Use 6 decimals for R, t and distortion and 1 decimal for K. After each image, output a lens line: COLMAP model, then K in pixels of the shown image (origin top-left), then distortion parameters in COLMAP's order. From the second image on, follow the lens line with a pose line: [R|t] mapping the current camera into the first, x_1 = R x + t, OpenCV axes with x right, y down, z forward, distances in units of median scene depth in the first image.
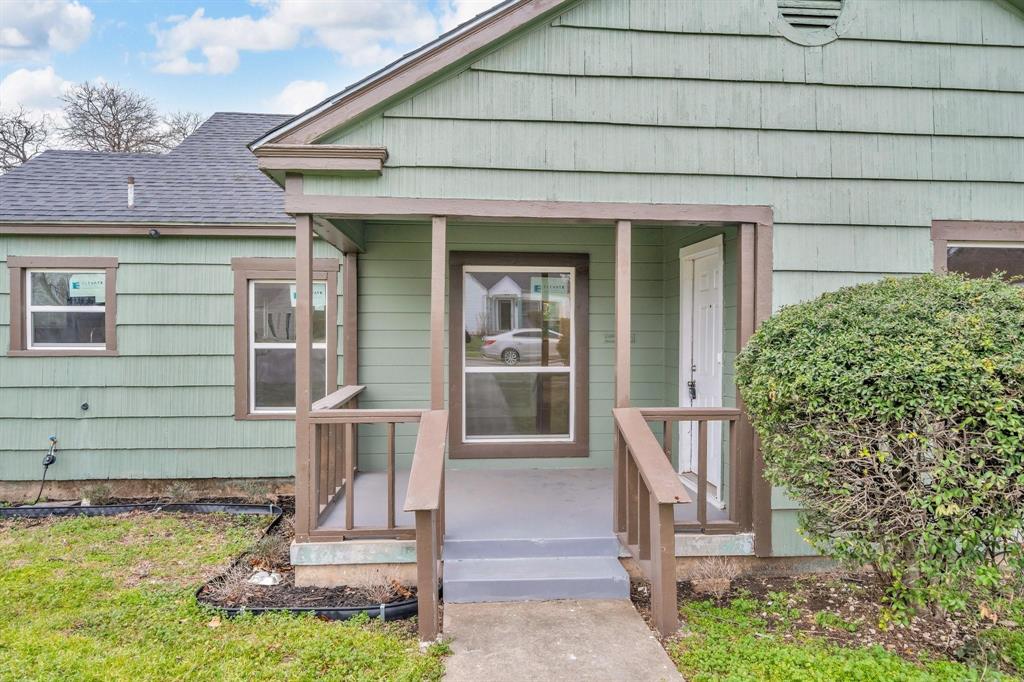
lens RADIAL K [[705.6, 0, 512.6], [0, 705.6, 339.5], [0, 0, 1]] dist [-0.001047, -0.000414]
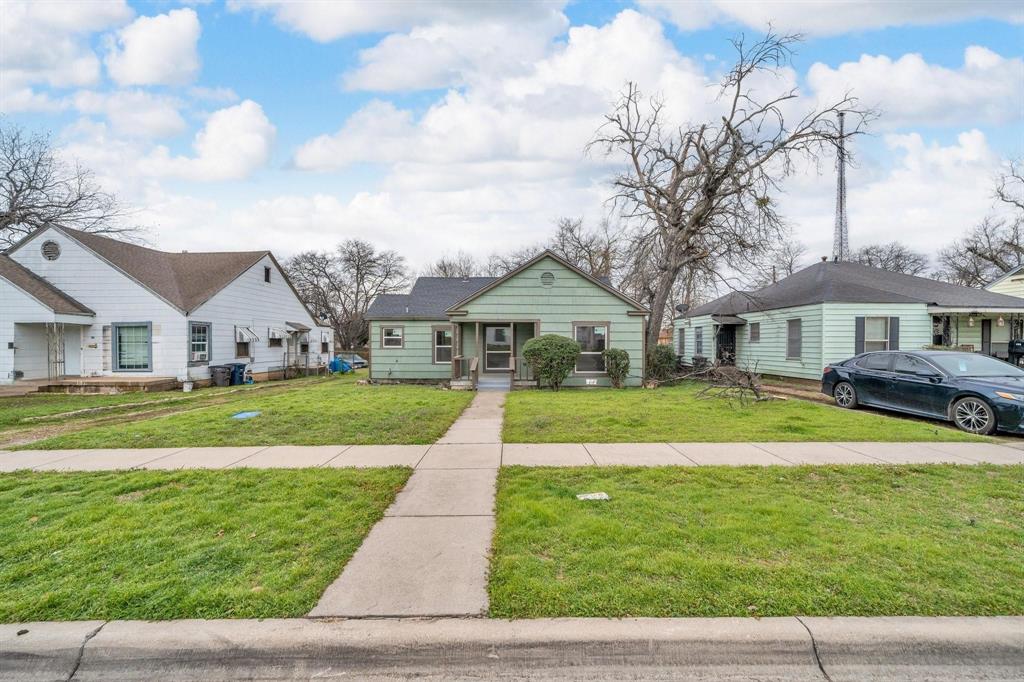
lens RADIAL K [[413.2, 0, 512.4], [0, 413.2, 343.3], [0, 0, 1]] dist [0.000353, -0.000215]
pose [[0.996761, -0.002808, -0.080372, 0.287128], [0.002475, 0.999988, -0.004244, 0.002915], [0.080383, 0.004031, 0.996756, -1.462023]]
